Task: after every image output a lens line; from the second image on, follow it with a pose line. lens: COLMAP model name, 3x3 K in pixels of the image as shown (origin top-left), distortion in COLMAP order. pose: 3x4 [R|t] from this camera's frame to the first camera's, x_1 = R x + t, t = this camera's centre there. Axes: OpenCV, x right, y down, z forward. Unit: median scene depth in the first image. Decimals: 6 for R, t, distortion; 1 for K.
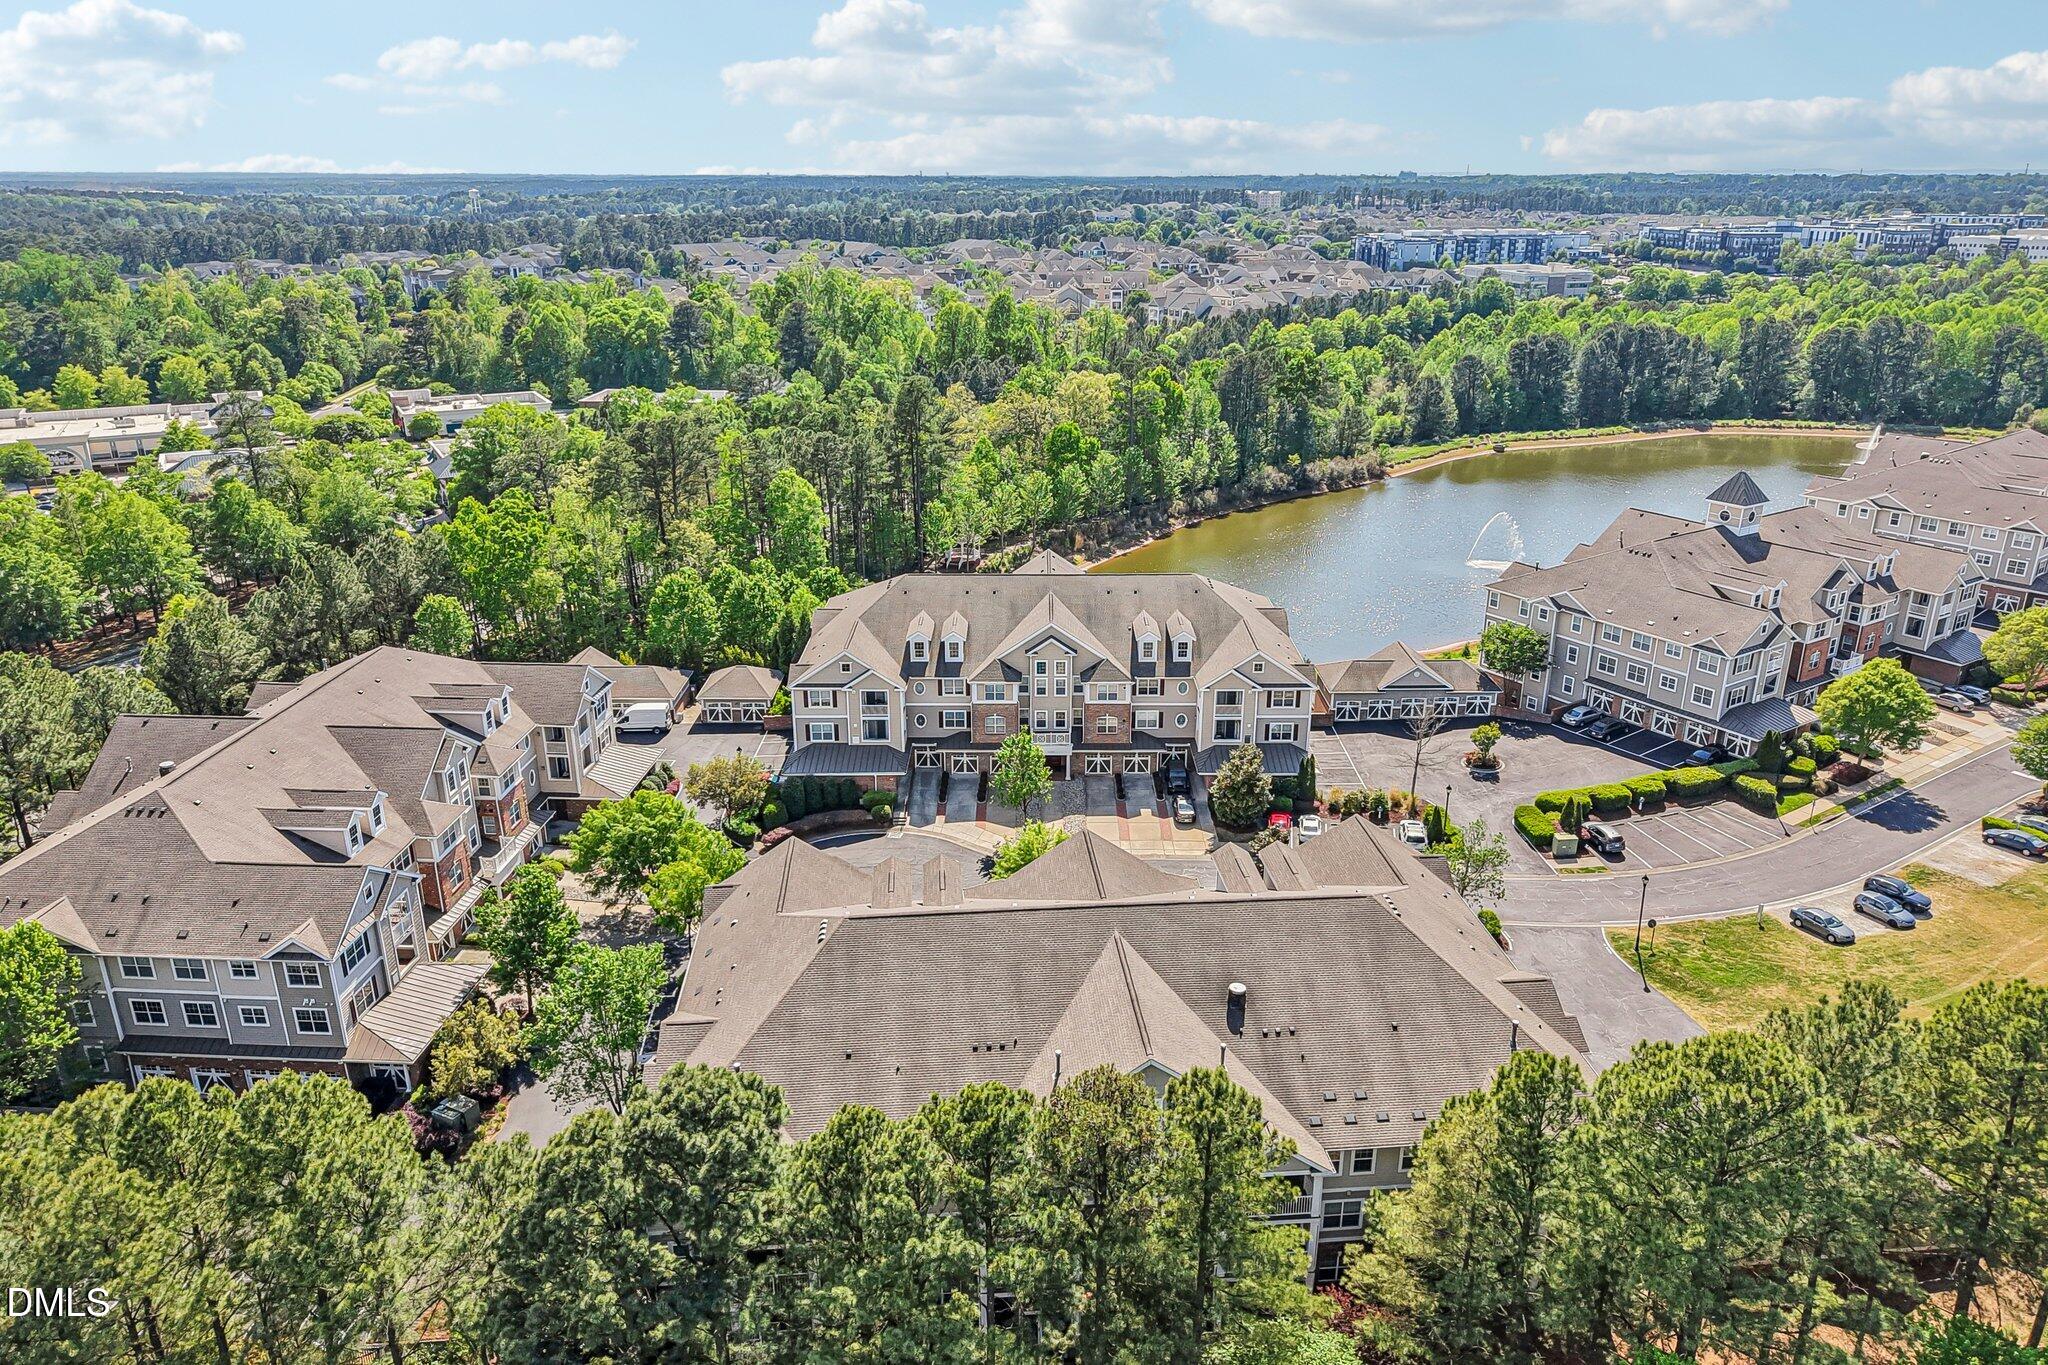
lens RADIAL K [[1379.8, 0, 1093.3], [0, 1379.8, 672.8], [0, 0, 1]] dist [0.076619, 0.000983]
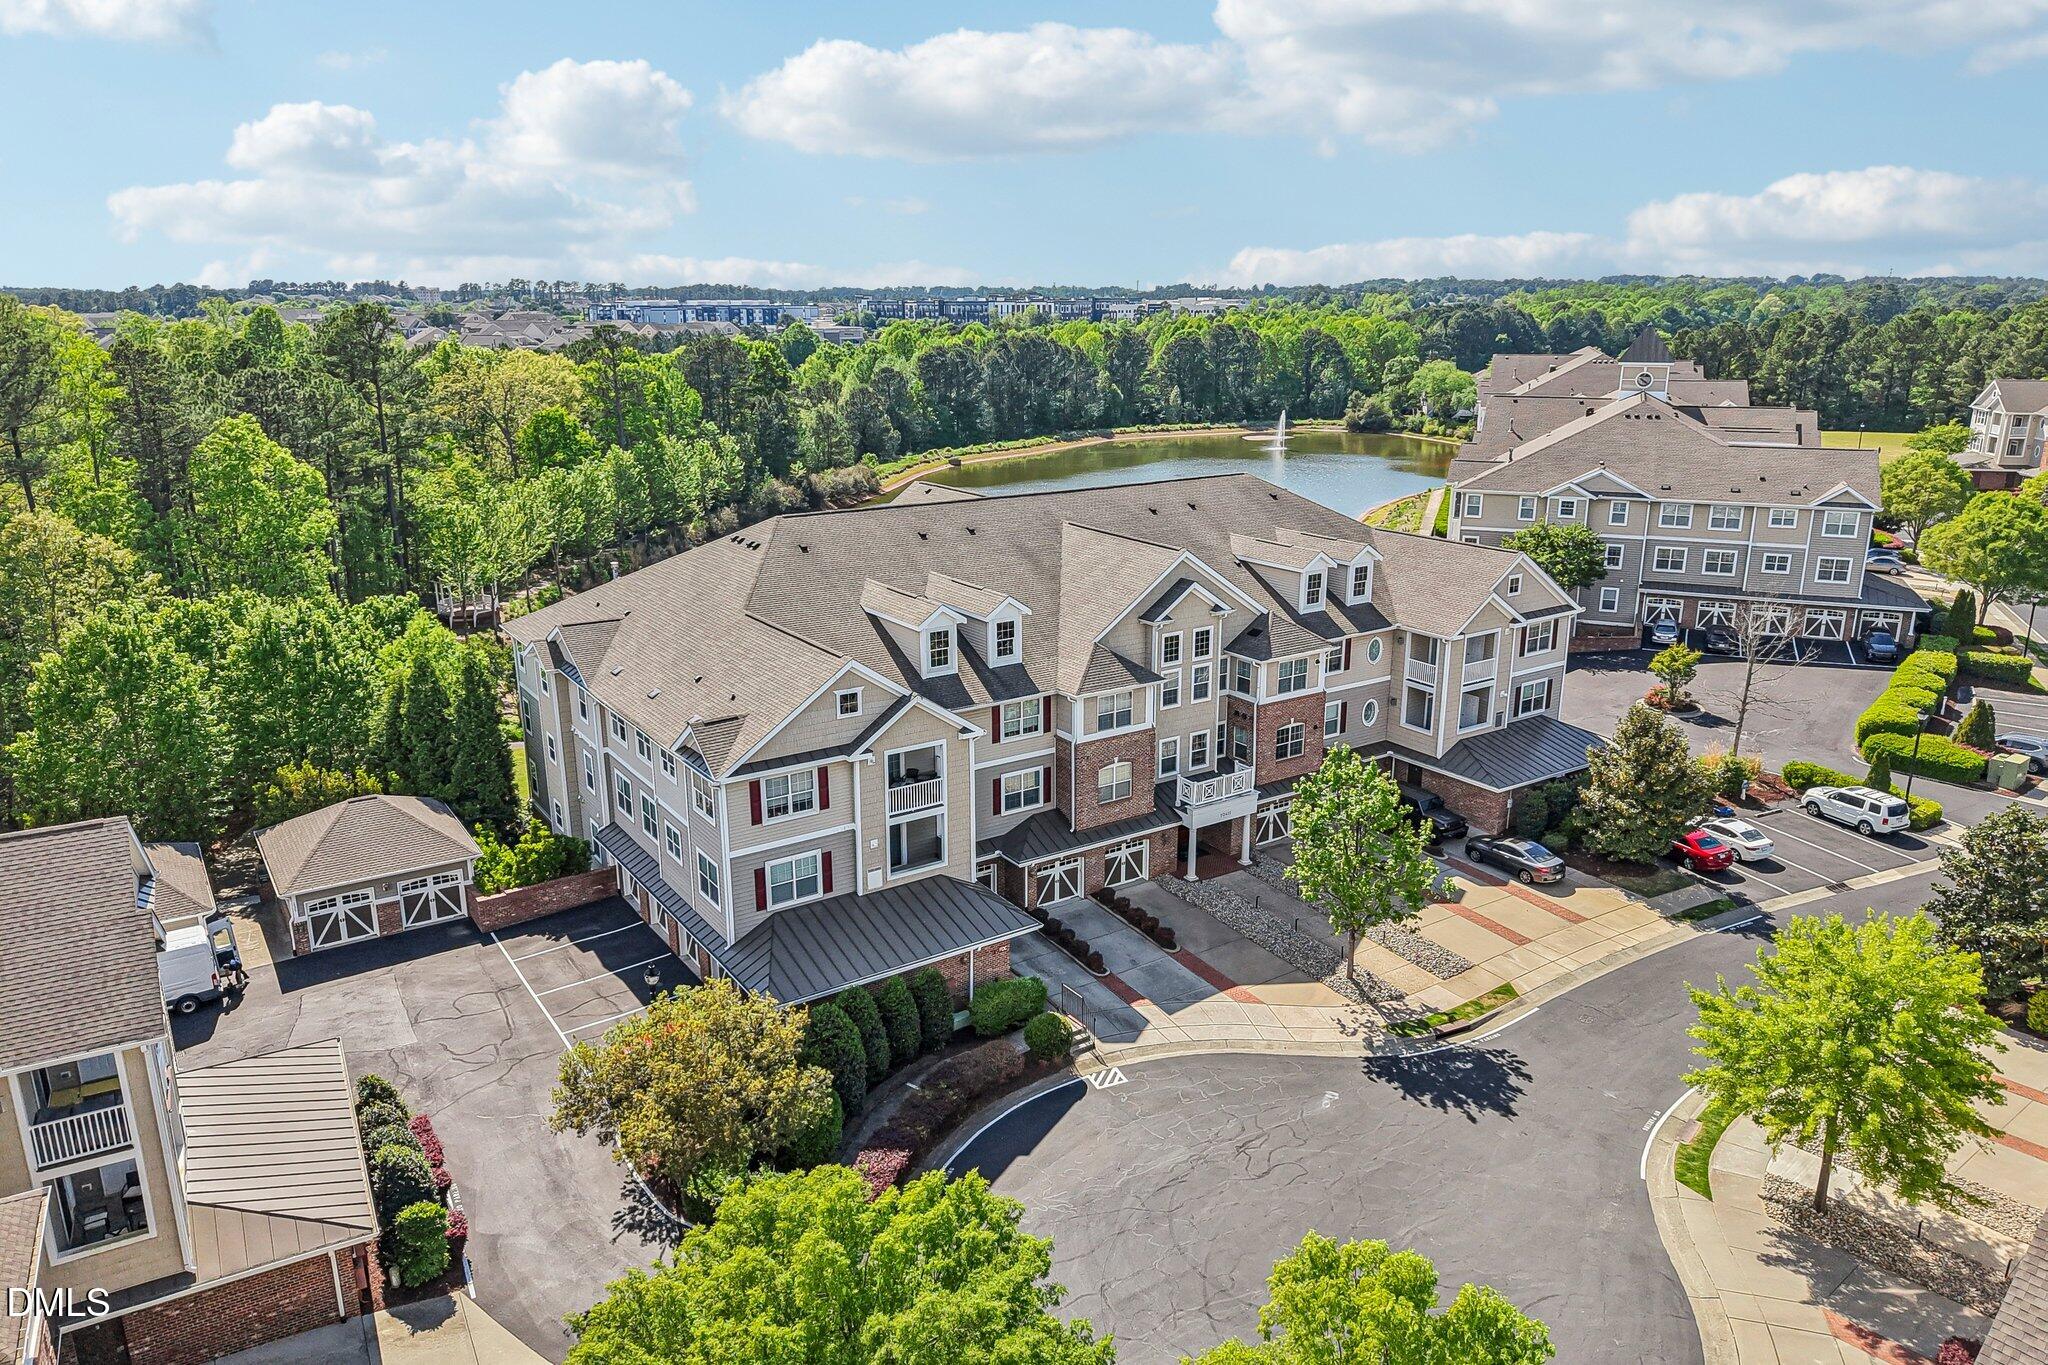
lens RADIAL K [[1361.8, 0, 1036.0], [0, 1361.8, 685.5], [0, 0, 1]] dist [0.040565, -0.063682]
pose [[0.846427, -0.156357, 0.509032, -0.263073], [0.191239, 0.981404, -0.016544, 0.006546], [-0.496979, 0.111350, 0.860589, 0.501535]]
